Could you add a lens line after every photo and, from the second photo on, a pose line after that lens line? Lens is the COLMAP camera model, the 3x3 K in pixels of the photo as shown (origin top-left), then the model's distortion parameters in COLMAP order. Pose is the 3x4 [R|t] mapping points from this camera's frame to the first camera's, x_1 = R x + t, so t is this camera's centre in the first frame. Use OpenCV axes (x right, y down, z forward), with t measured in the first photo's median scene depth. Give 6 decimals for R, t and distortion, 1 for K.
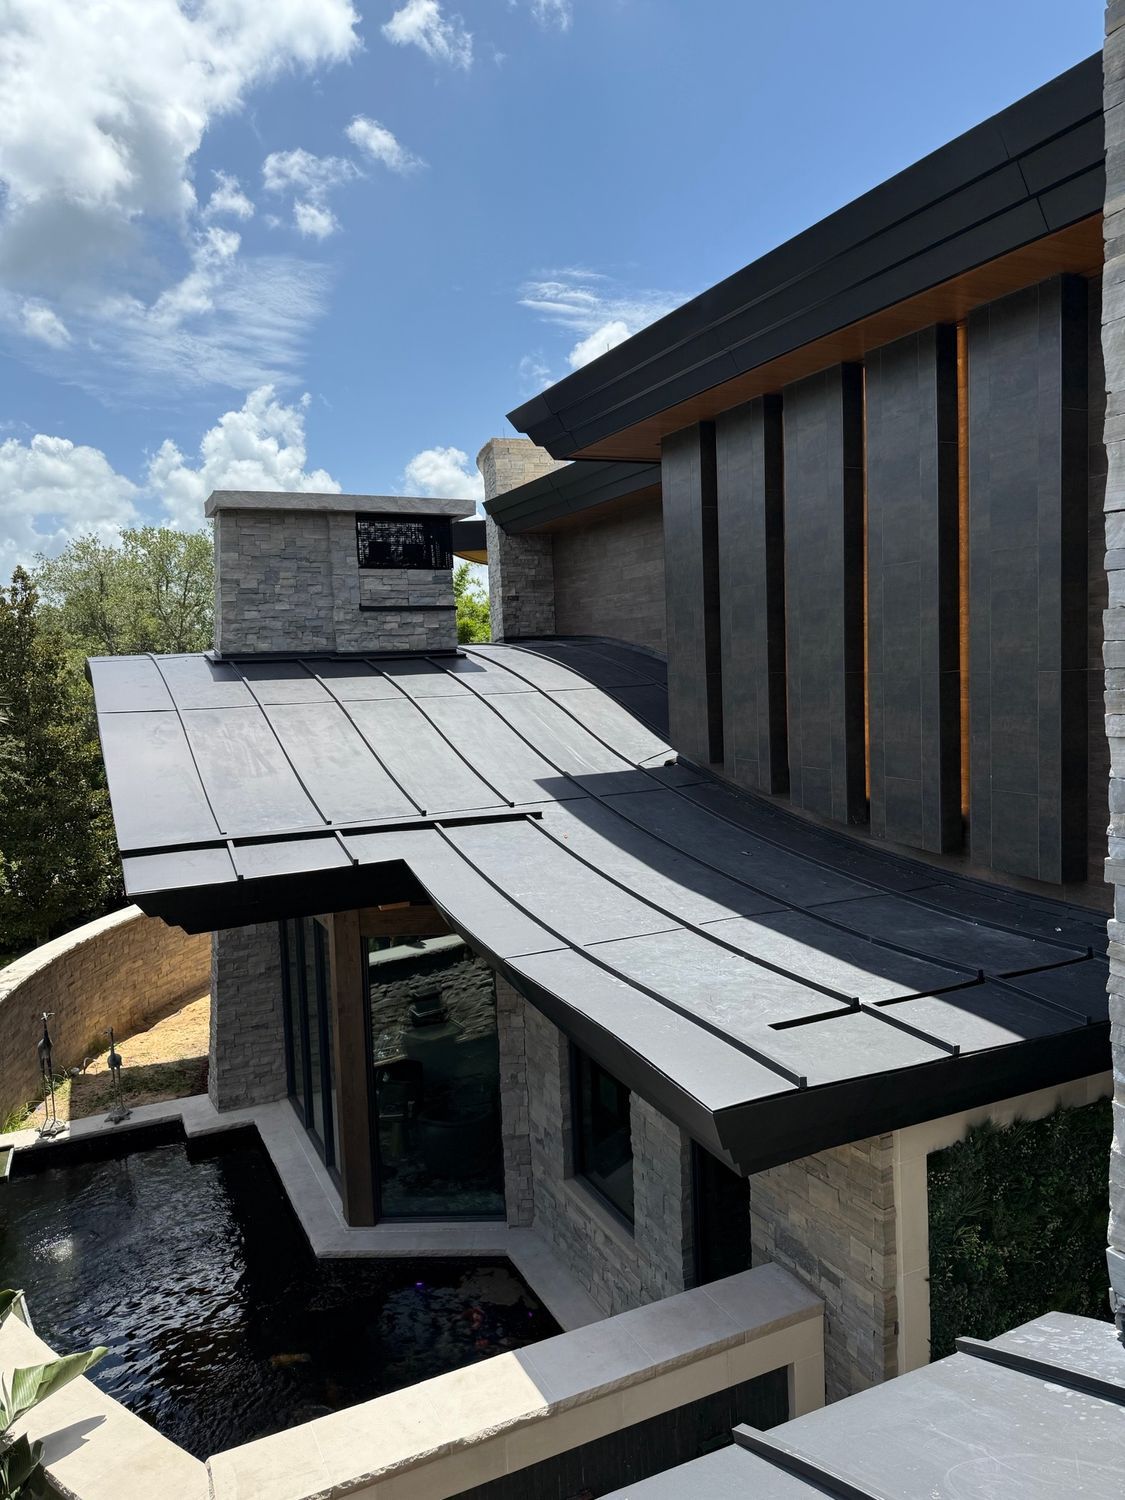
lens RADIAL K [[1051.0, 0, 562.5], [0, 1051.0, 750.0], [0, 0, 1]] dist [0.005609, -0.007137]
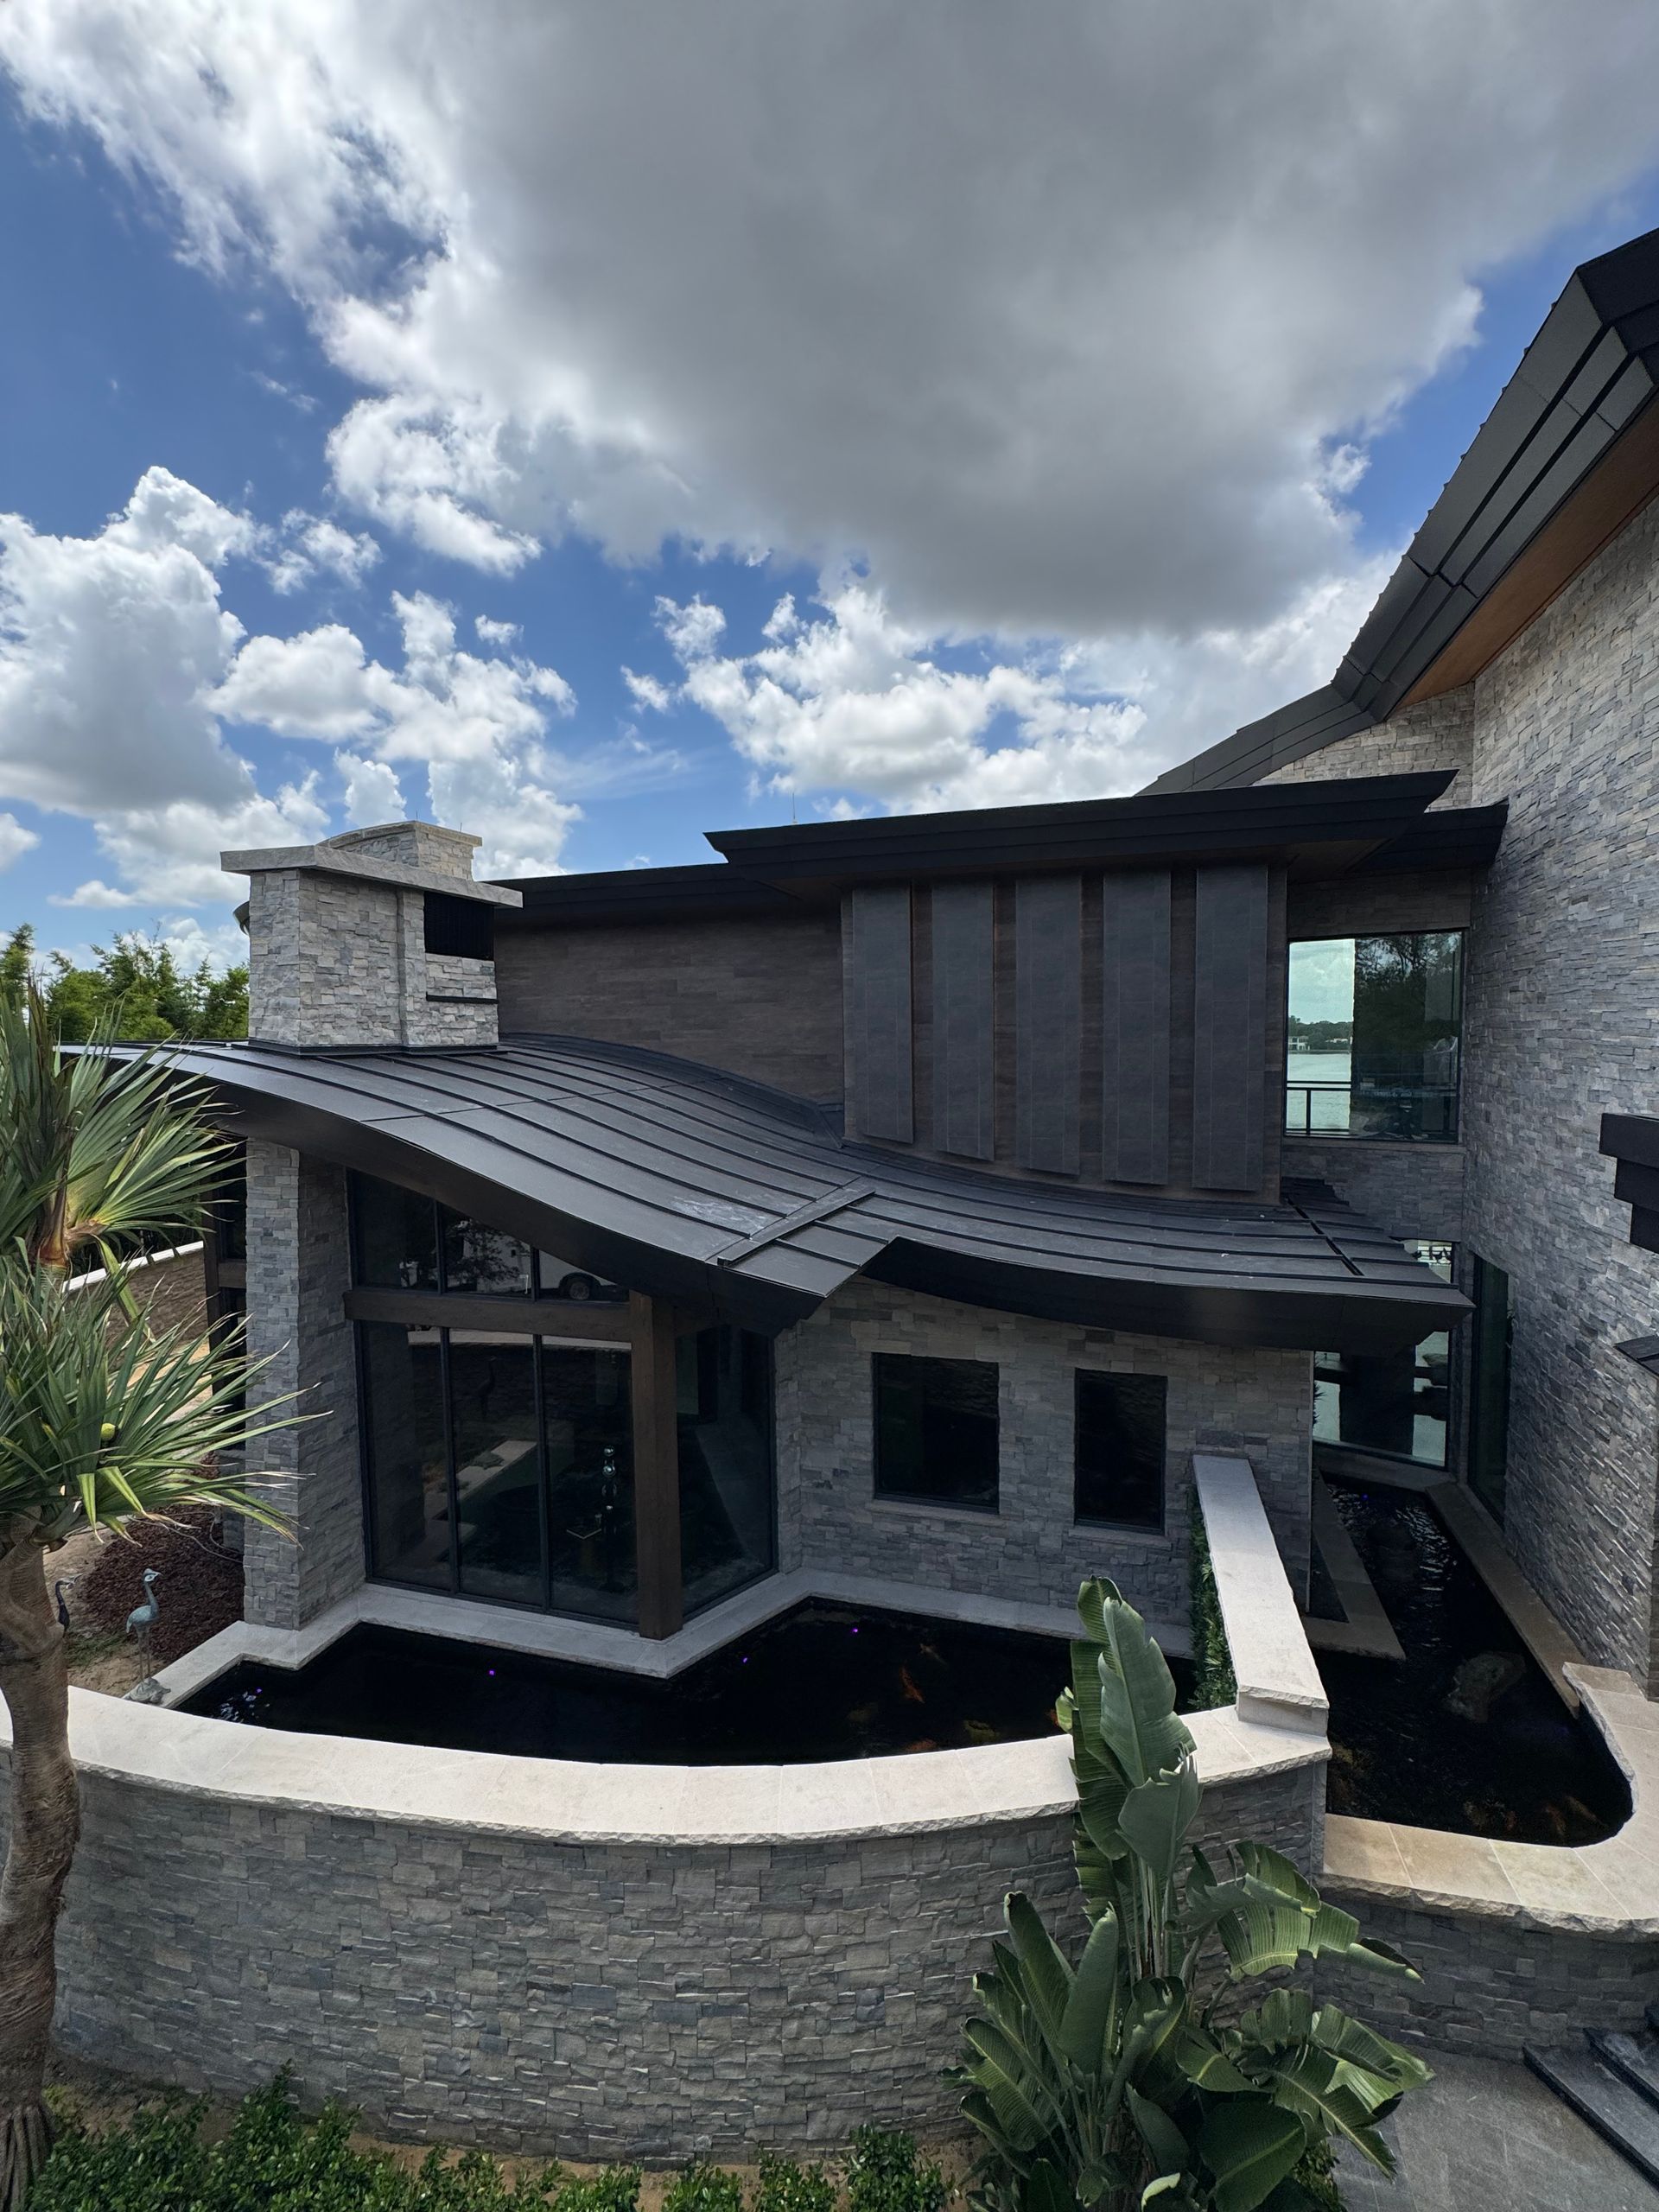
lens RADIAL K [[980.5, 0, 829.5], [0, 980.5, 1106.0], [0, 0, 1]] dist [0.000184, 0.001522]
pose [[0.674620, -0.028279, 0.737623, -0.584297], [0.052529, 0.998572, -0.009760, -0.017474], [-0.736293, 0.045331, 0.675142, 0.195881]]
